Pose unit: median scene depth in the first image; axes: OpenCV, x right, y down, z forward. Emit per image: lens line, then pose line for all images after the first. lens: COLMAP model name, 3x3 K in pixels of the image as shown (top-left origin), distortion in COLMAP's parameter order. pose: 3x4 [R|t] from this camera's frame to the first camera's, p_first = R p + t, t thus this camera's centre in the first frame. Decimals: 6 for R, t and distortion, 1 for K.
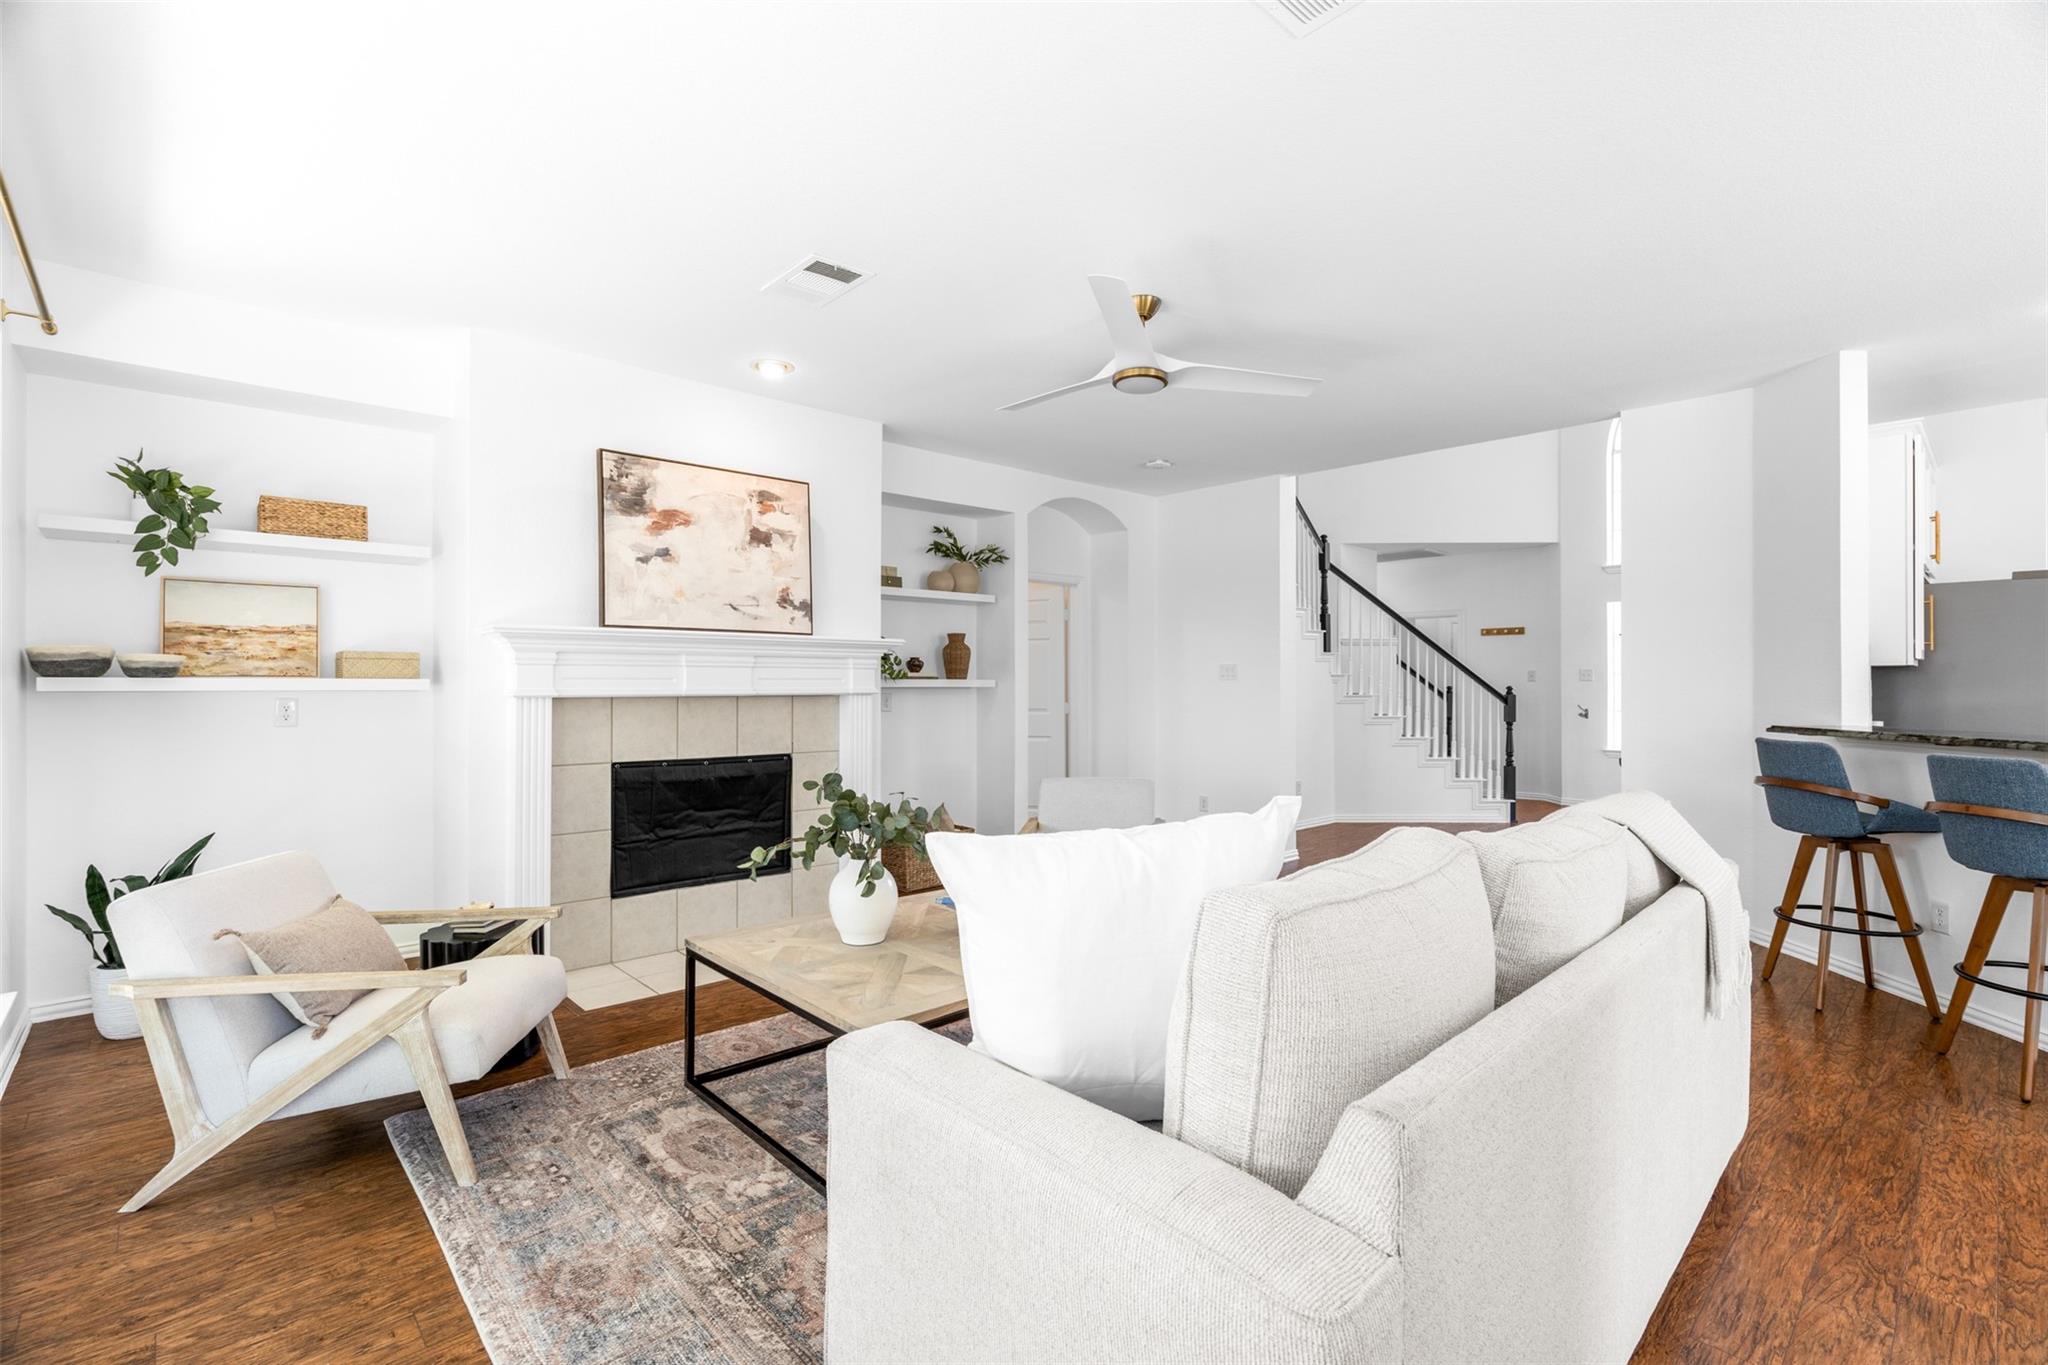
lens RADIAL K [[933.8, 0, 1022.1], [0, 933.8, 688.6], [0, 0, 1]] dist [-0.001023, -0.000193]
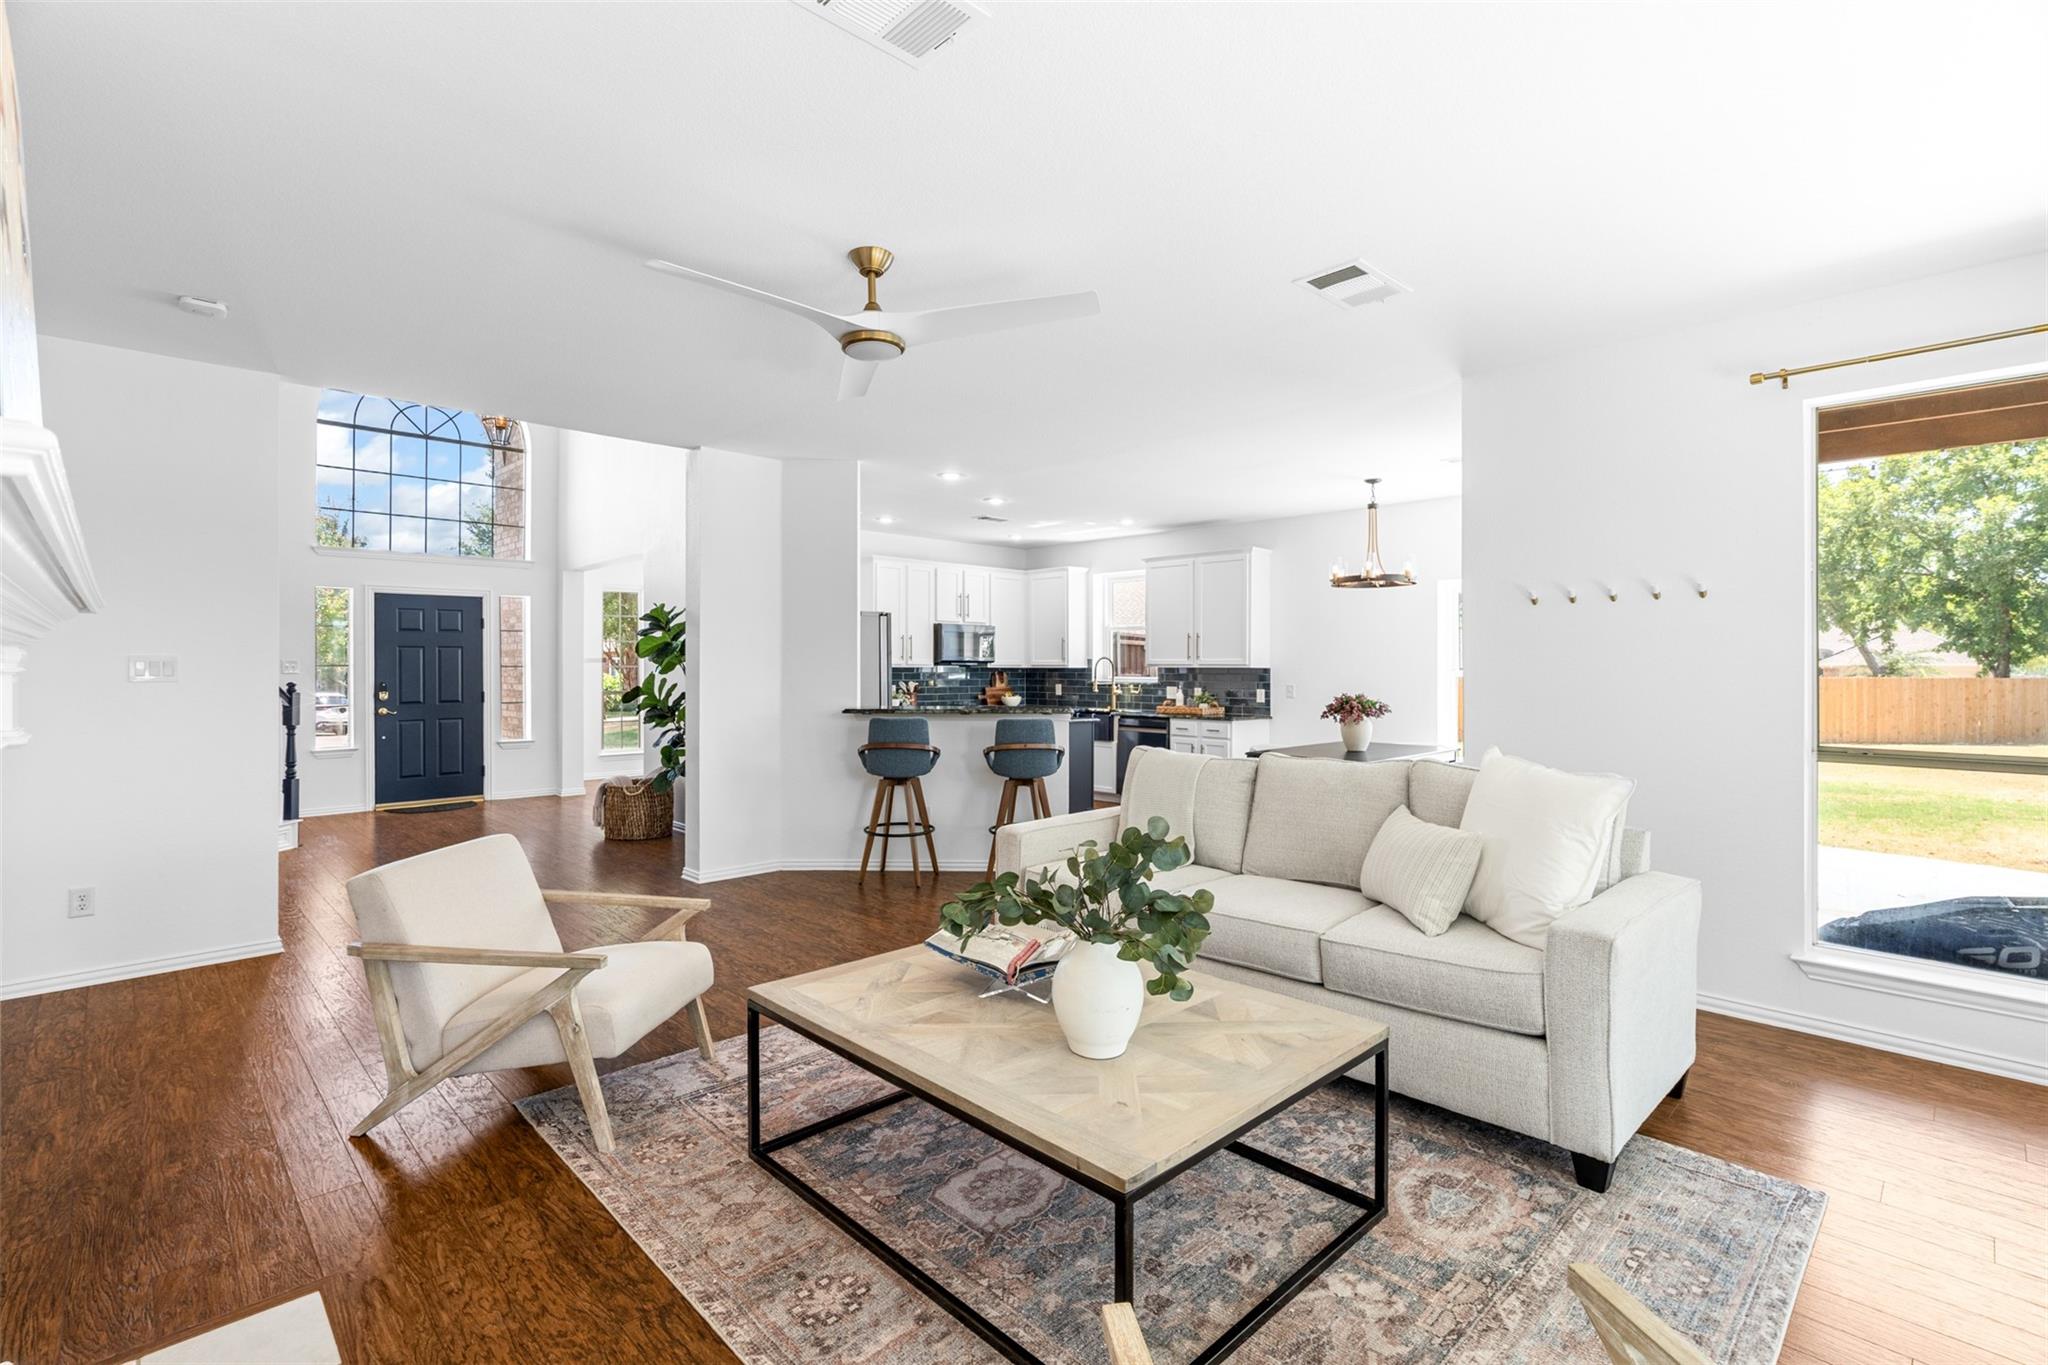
lens RADIAL K [[933.8, 0, 1023.1], [0, 933.8, 668.0], [0, 0, 1]] dist [-0.001023, -0.000193]
pose [[-0.028581, -0.001042, 0.999591, -0.730170], [0.005800, 0.999982, 0.001209, -0.027579], [-0.999575, 0.005833, -0.028575, 0.863671]]
